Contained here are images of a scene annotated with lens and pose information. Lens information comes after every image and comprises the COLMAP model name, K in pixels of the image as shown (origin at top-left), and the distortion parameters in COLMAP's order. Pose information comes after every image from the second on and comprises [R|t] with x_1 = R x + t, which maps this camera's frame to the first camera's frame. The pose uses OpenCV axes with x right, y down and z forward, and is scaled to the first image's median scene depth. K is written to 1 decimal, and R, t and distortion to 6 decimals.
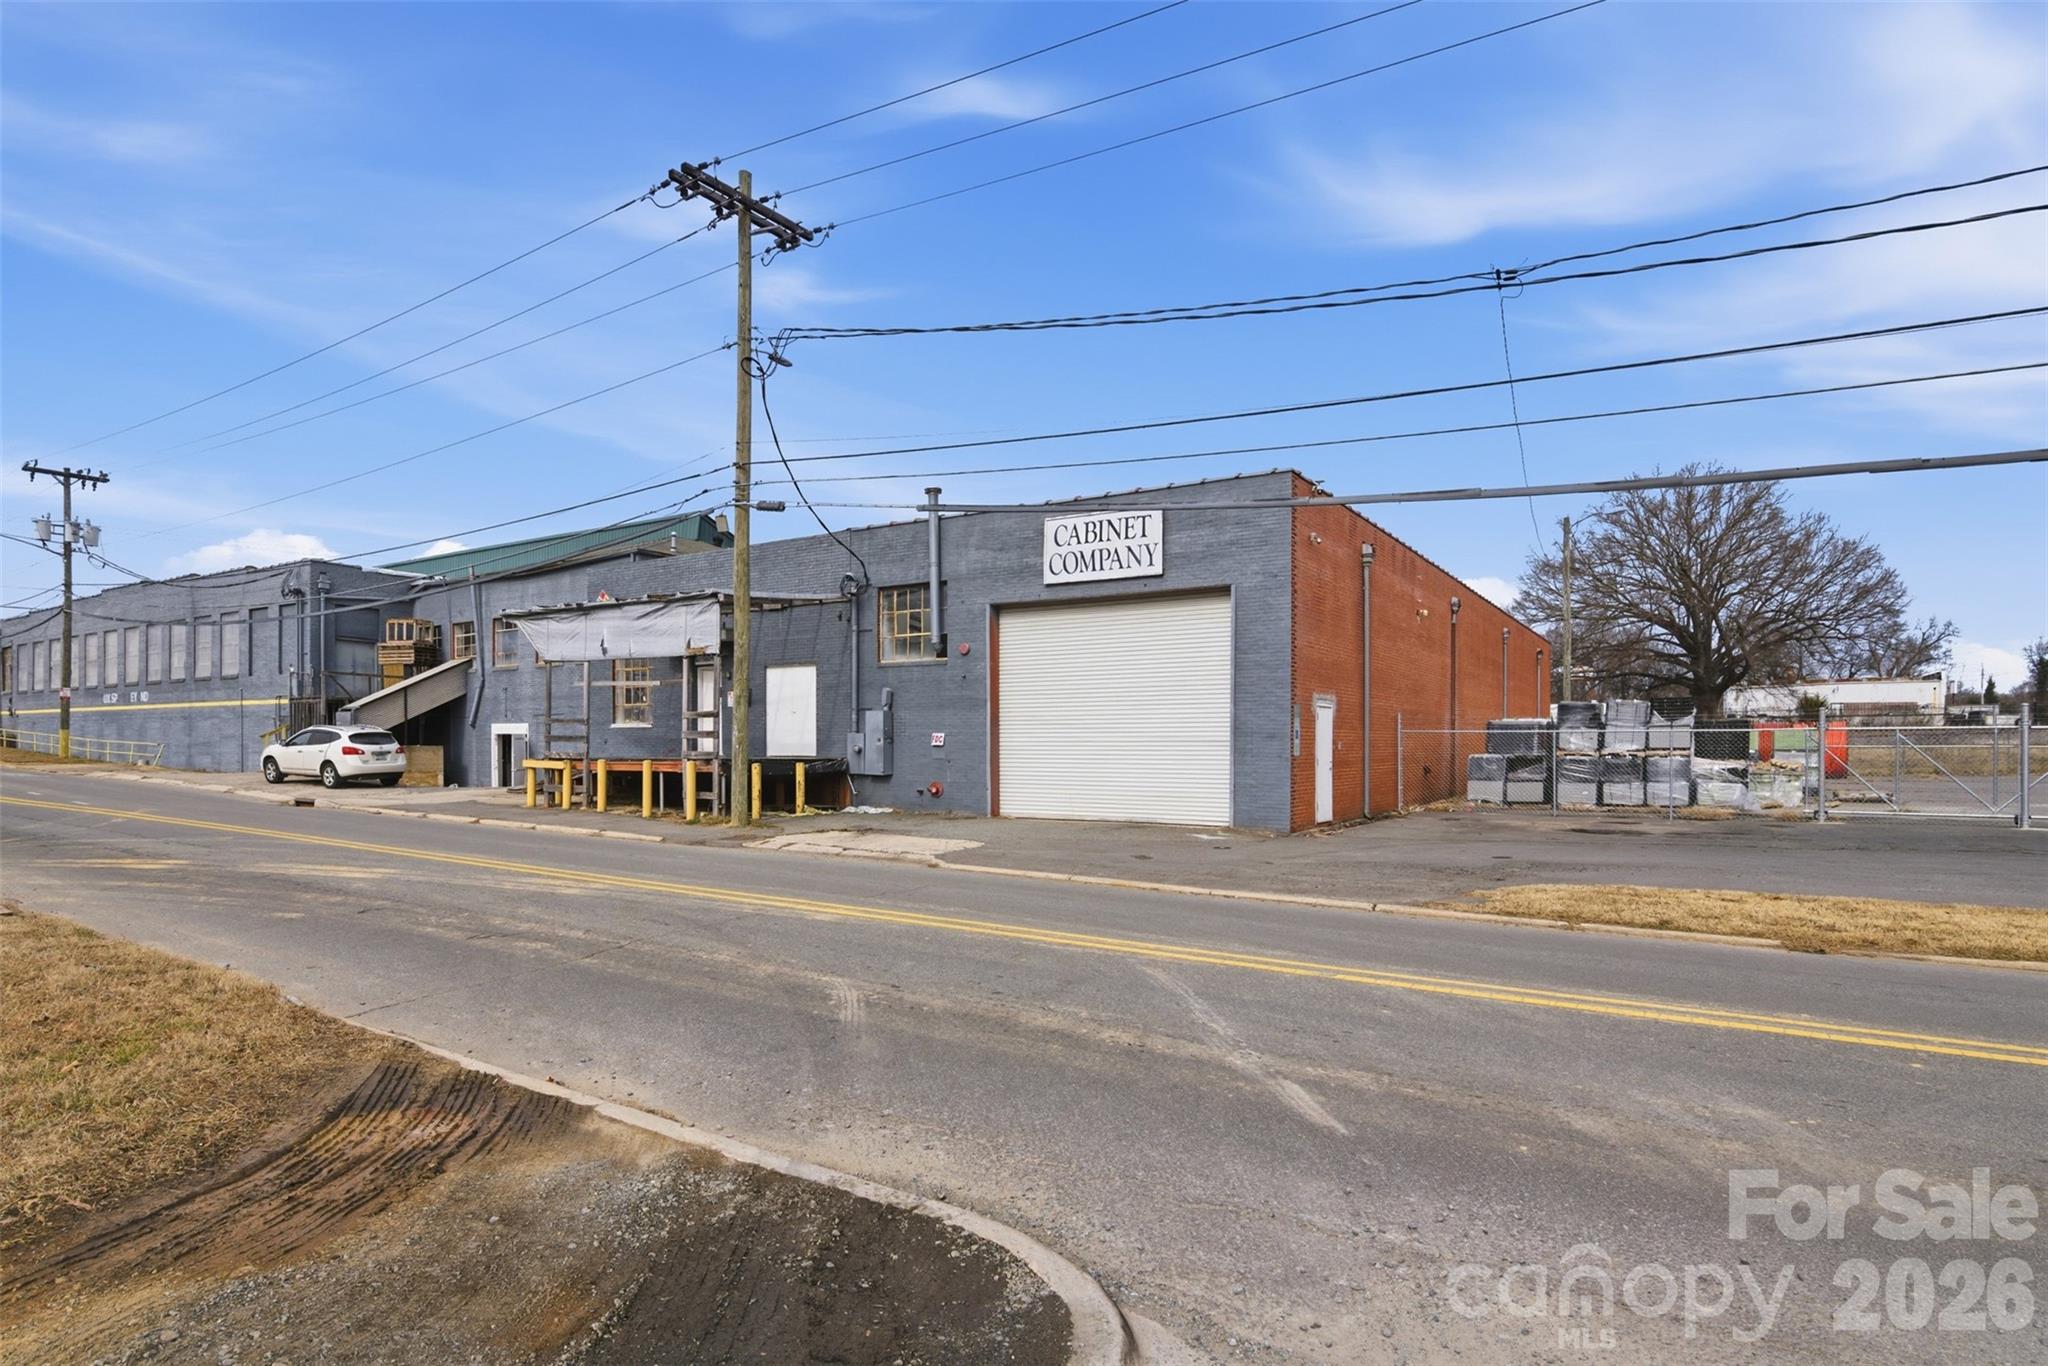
lens RADIAL K [[934.1, 0, 1021.7], [0, 934.1, 741.9], [0, 0, 1]] dist [-0.038525, 0.000084]
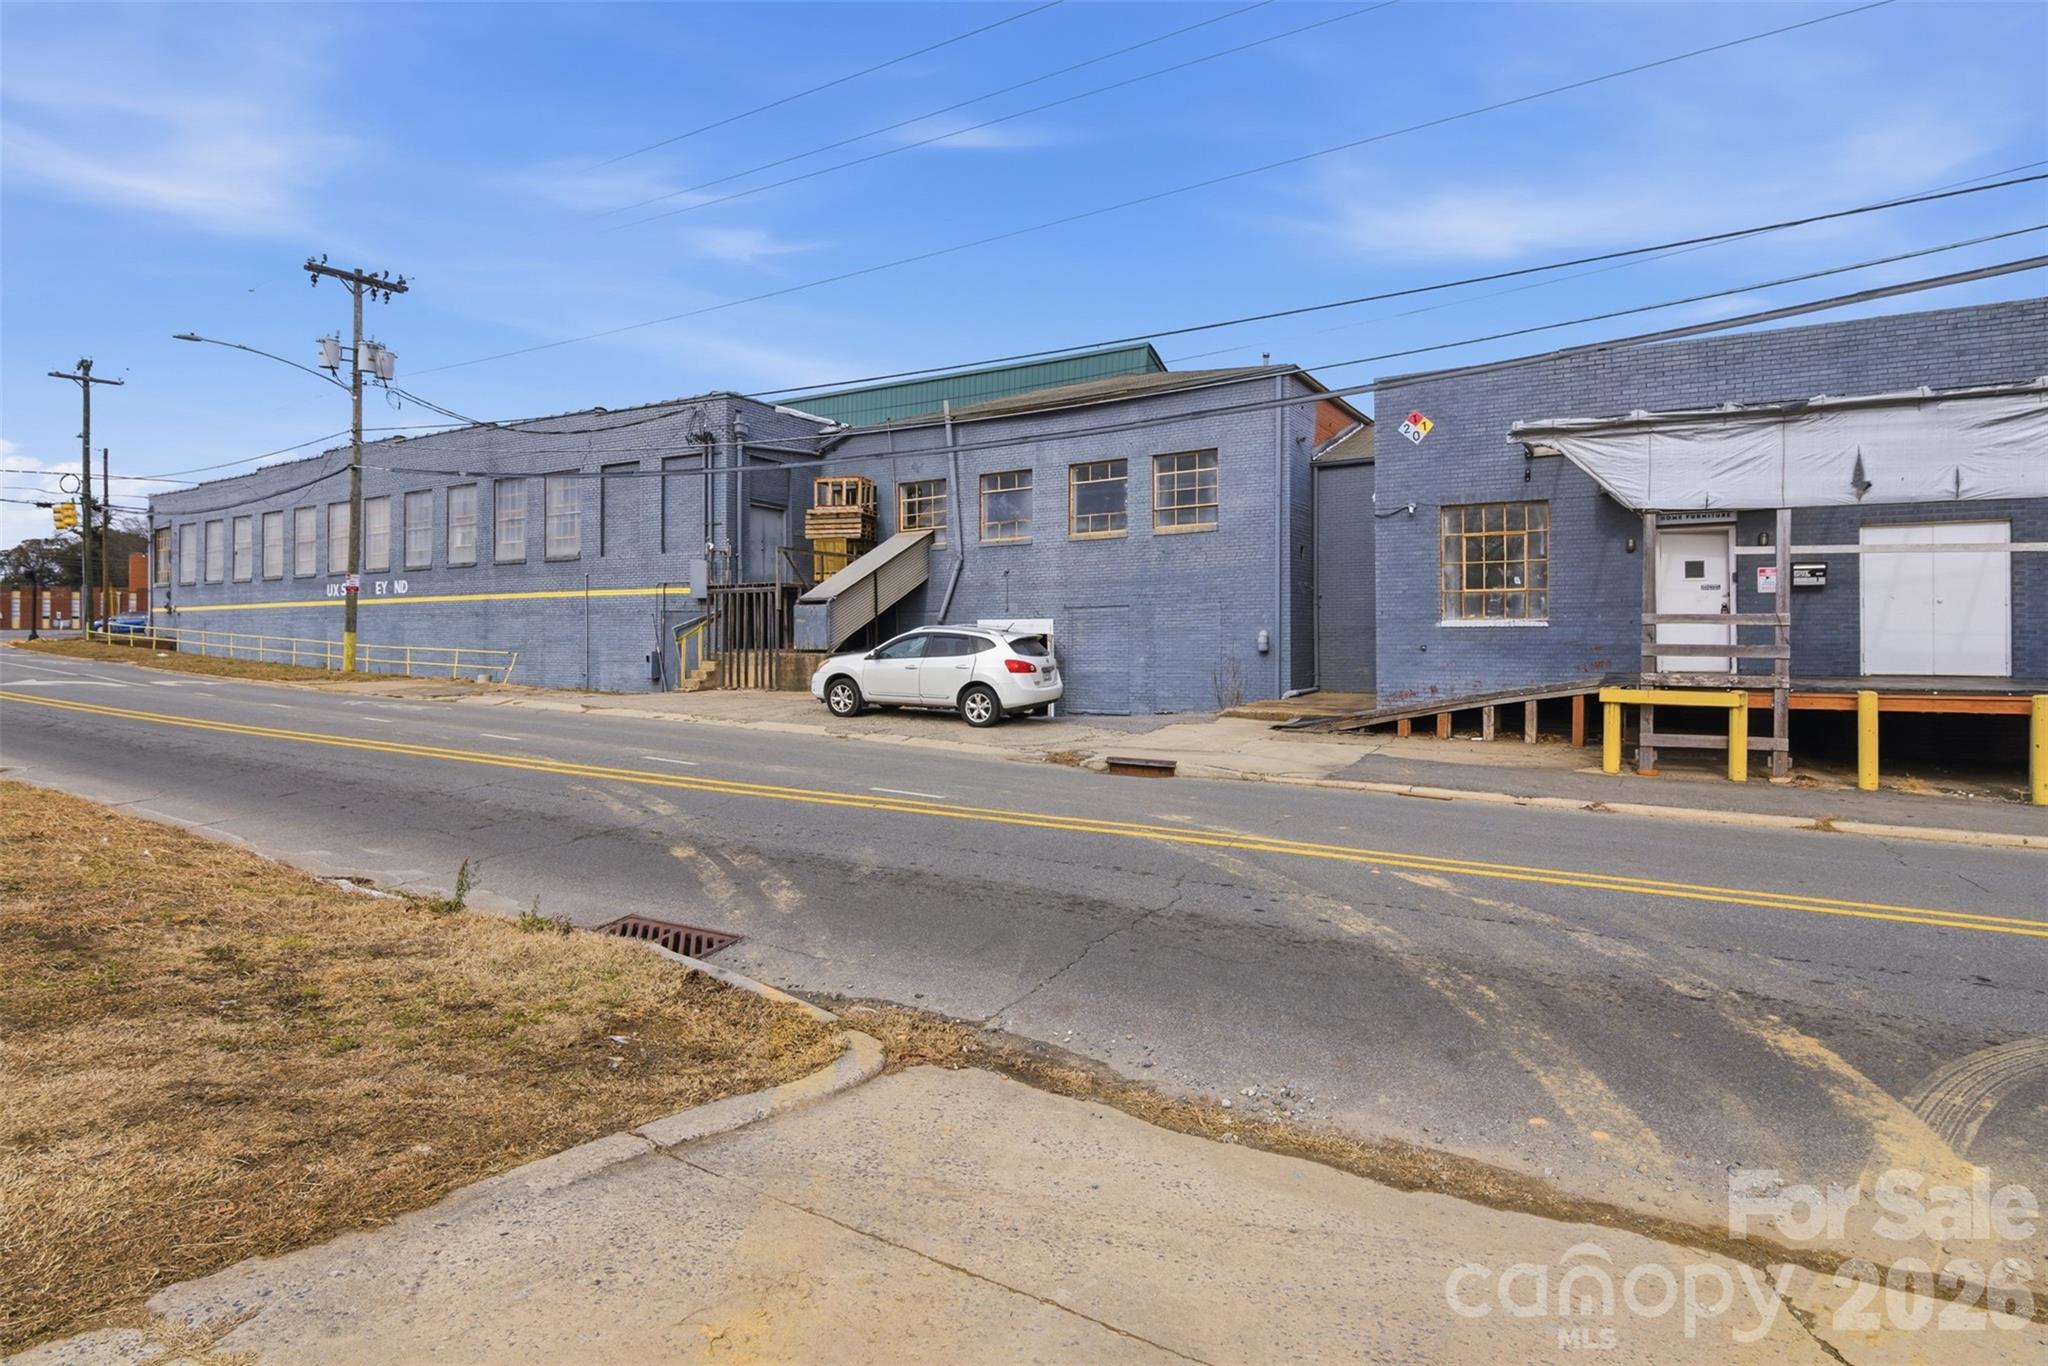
lens RADIAL K [[936.3, 0, 1021.6], [0, 936.3, 623.1], [0, 0, 1]] dist [-0.042066, -0.000127]
pose [[0.999966, -0.005422, -0.006291, -0.794517], [0.005347, 0.999915, -0.011892, -0.013162], [0.006355, 0.011858, 0.999910, 0.400224]]
